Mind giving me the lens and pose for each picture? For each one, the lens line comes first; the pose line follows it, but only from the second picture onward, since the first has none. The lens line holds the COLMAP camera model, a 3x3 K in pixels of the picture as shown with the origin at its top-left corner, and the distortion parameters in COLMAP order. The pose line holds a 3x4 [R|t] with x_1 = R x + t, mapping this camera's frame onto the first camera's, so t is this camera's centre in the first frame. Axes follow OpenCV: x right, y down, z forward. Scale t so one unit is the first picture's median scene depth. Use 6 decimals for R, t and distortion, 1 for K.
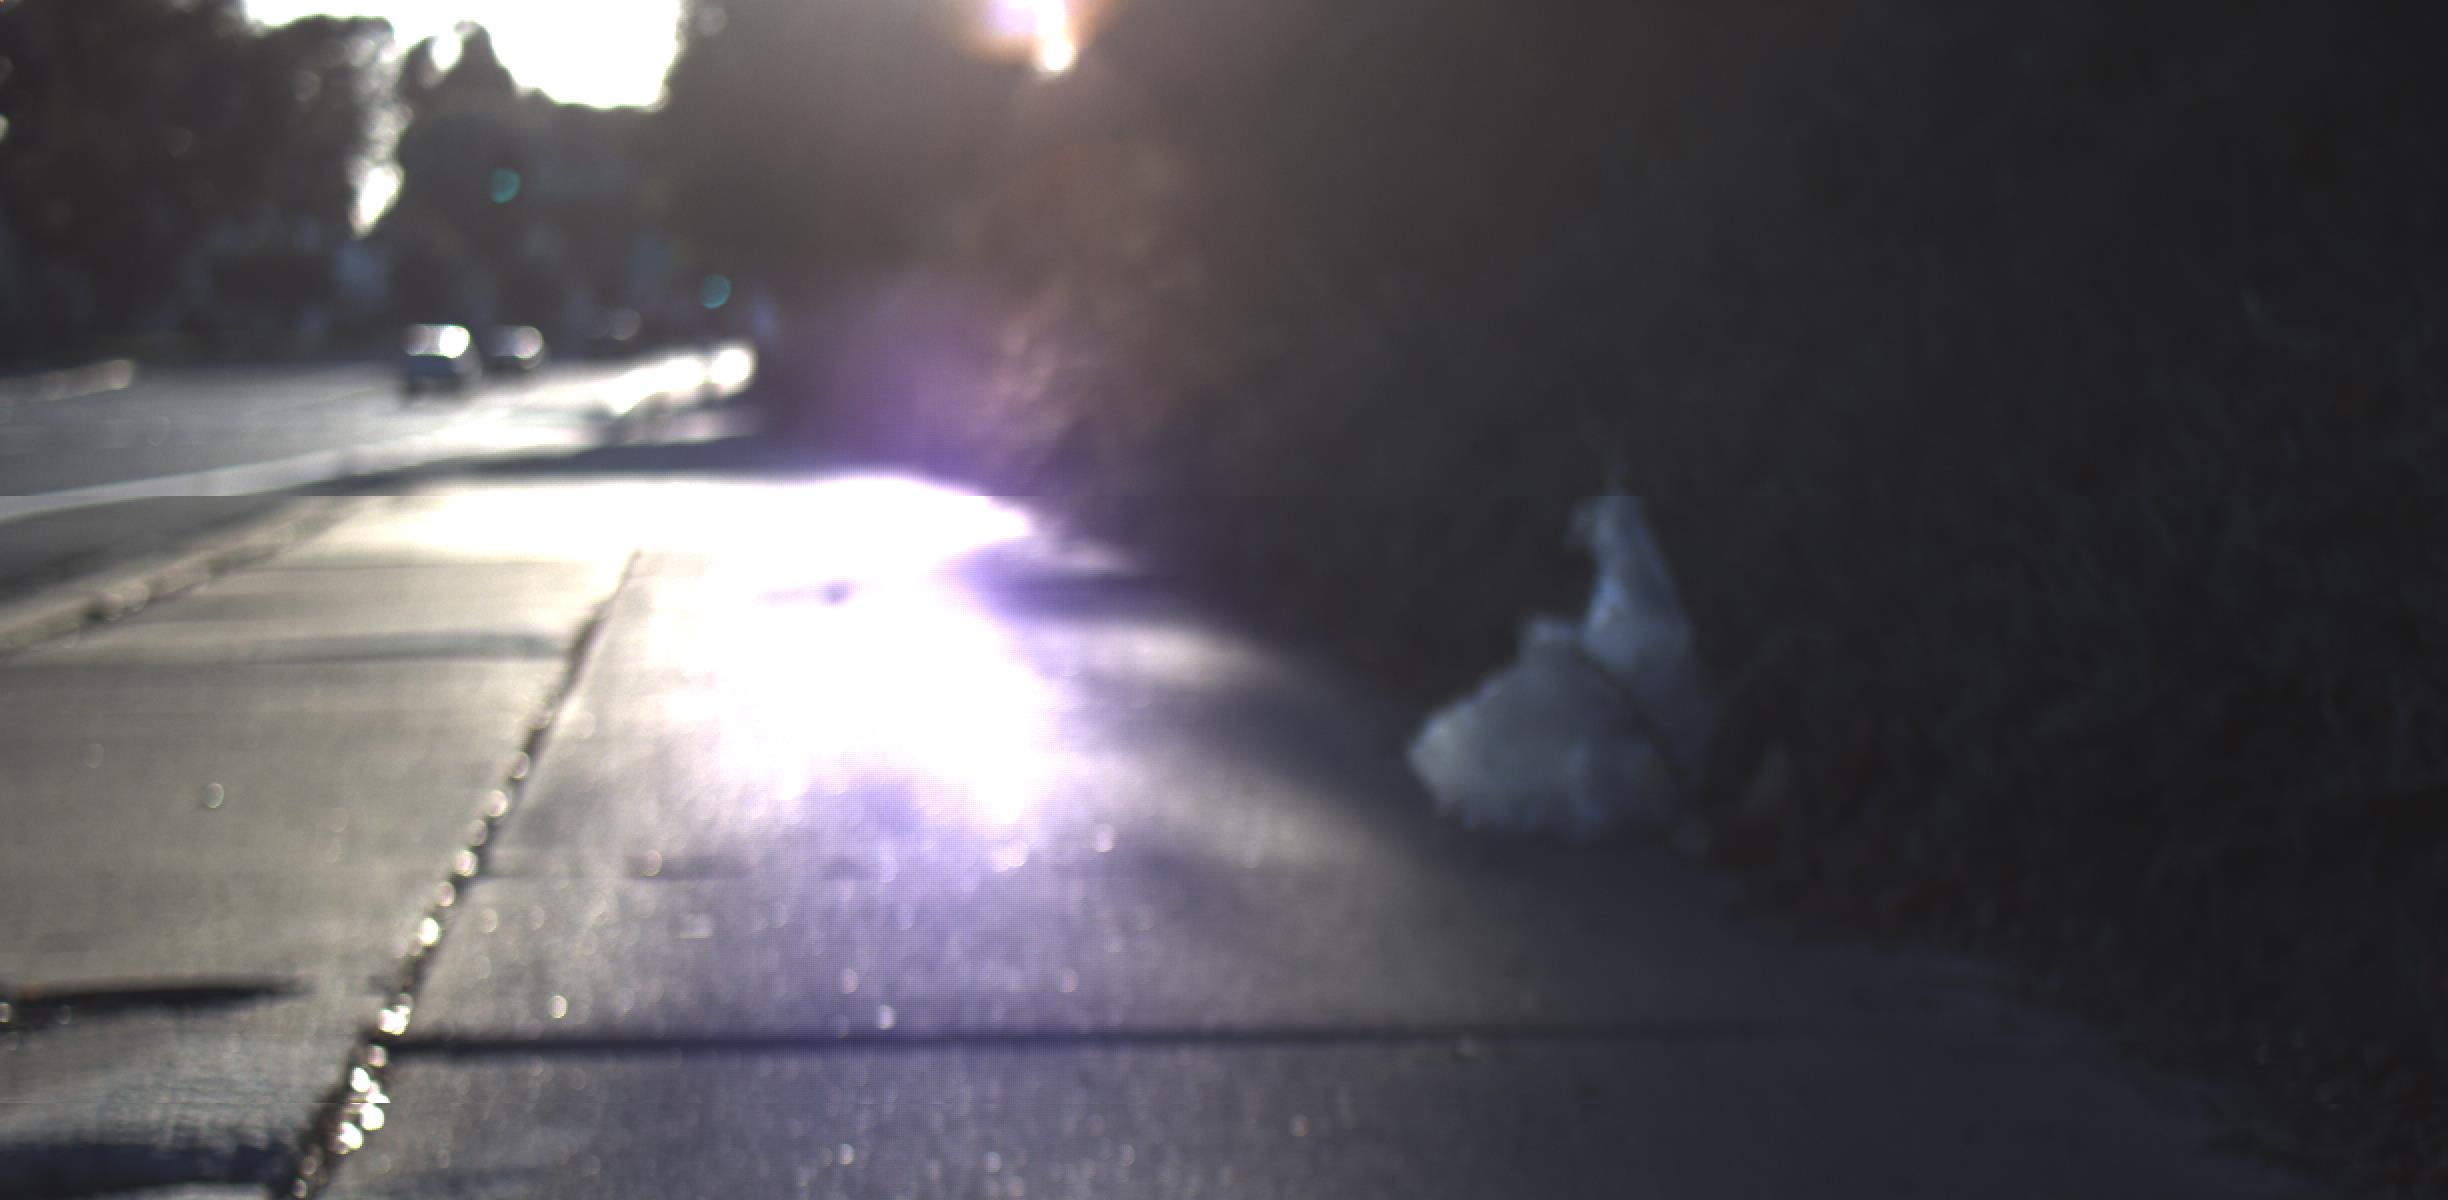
lens RADIAL K [[4319.0, 0, 1219.9], [0, 4319.0, 765.4], [0, 0, 1]] dist [-0.015871, 0.222585]
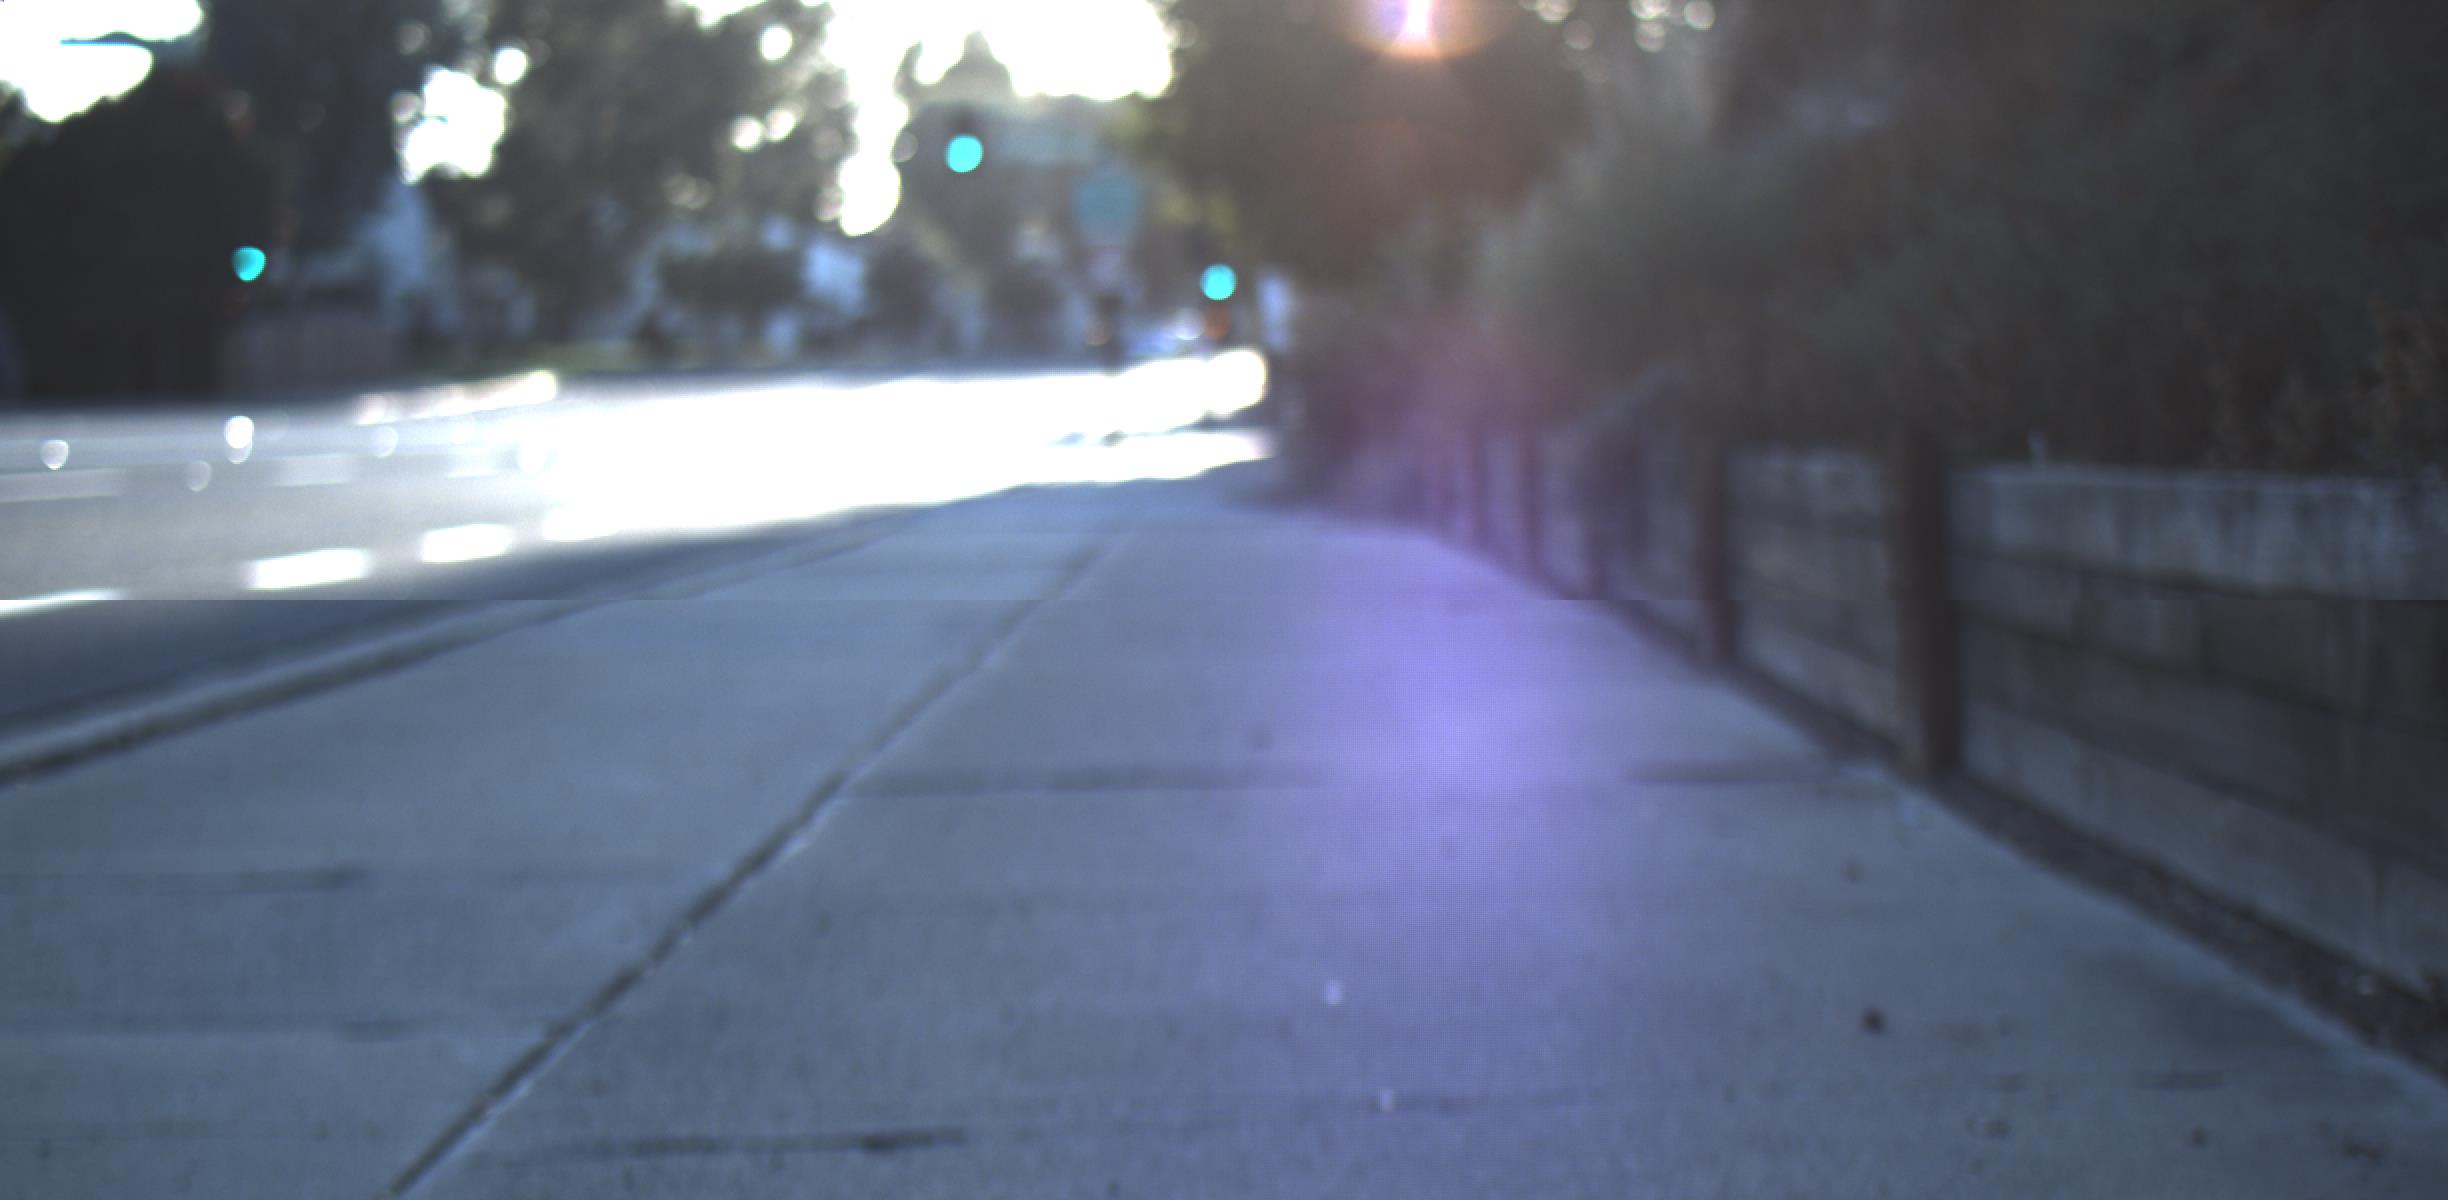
lens RADIAL K [[4319.0, 0, 1219.9], [0, 4319.0, 765.4], [0, 0, 1]] dist [-0.015871, 0.222585]
pose [[0.993032, 0.005205, -0.117734, -0.020217], [-0.005564, 0.999981, -0.002719, -0.016227], [0.117717, 0.003355, 0.993042, 0.191935]]
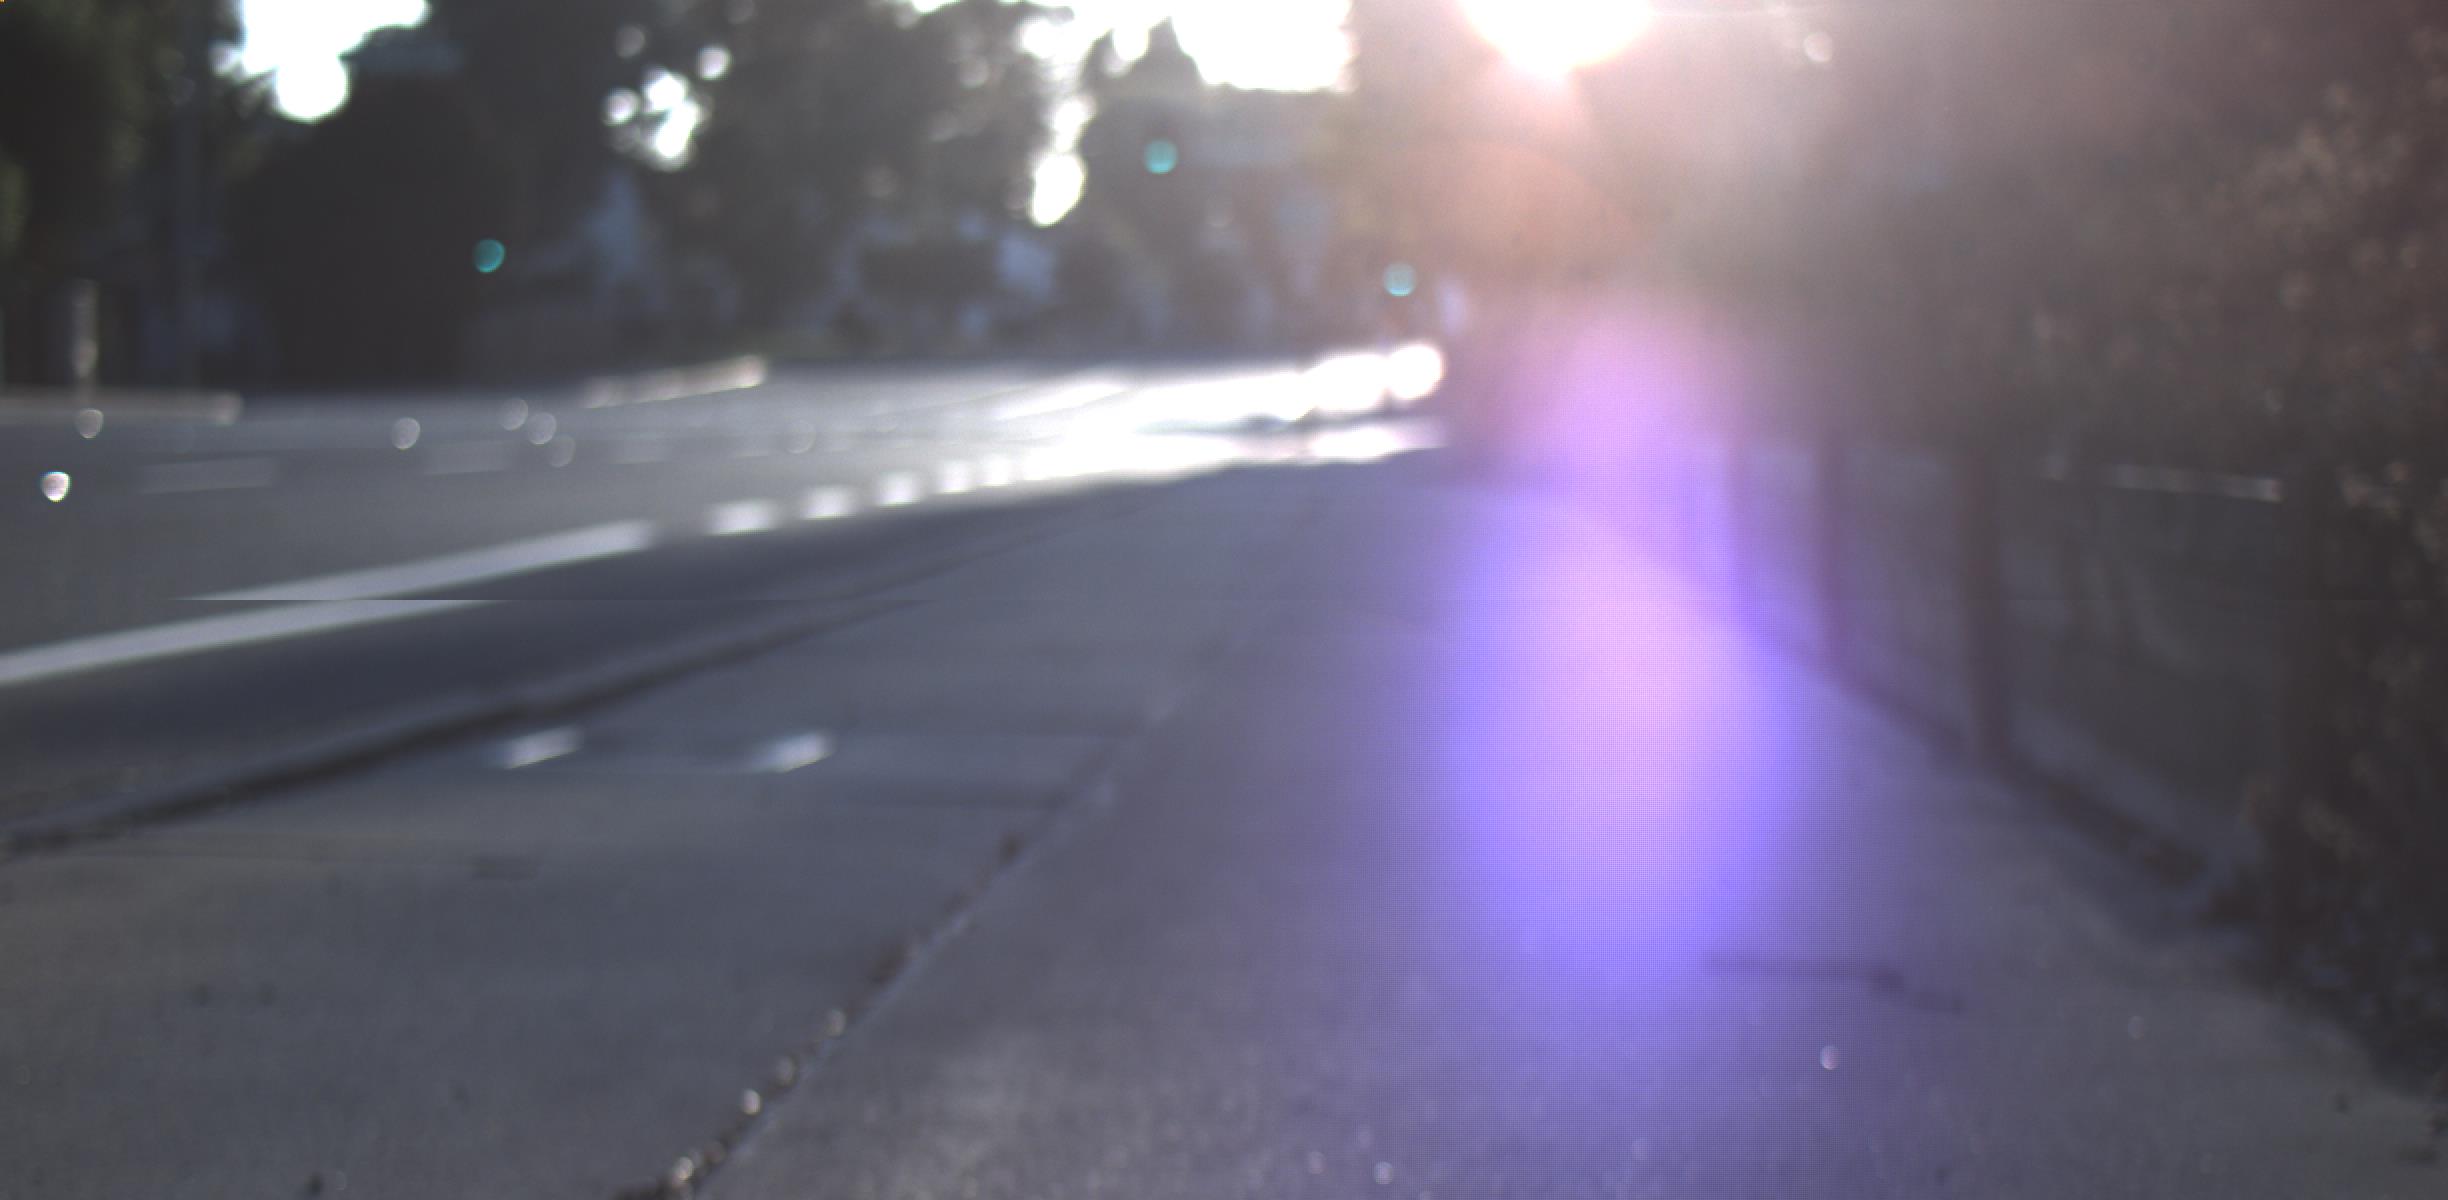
lens RADIAL K [[4319.0, 0, 1219.9], [0, 4319.0, 765.4], [0, 0, 1]] dist [-0.015871, 0.222585]
pose [[0.987403, 0.014125, -0.157592, -0.014996], [-0.014177, 0.999899, 0.000792, -0.012527], [0.157587, 0.001453, 0.987504, 0.143845]]
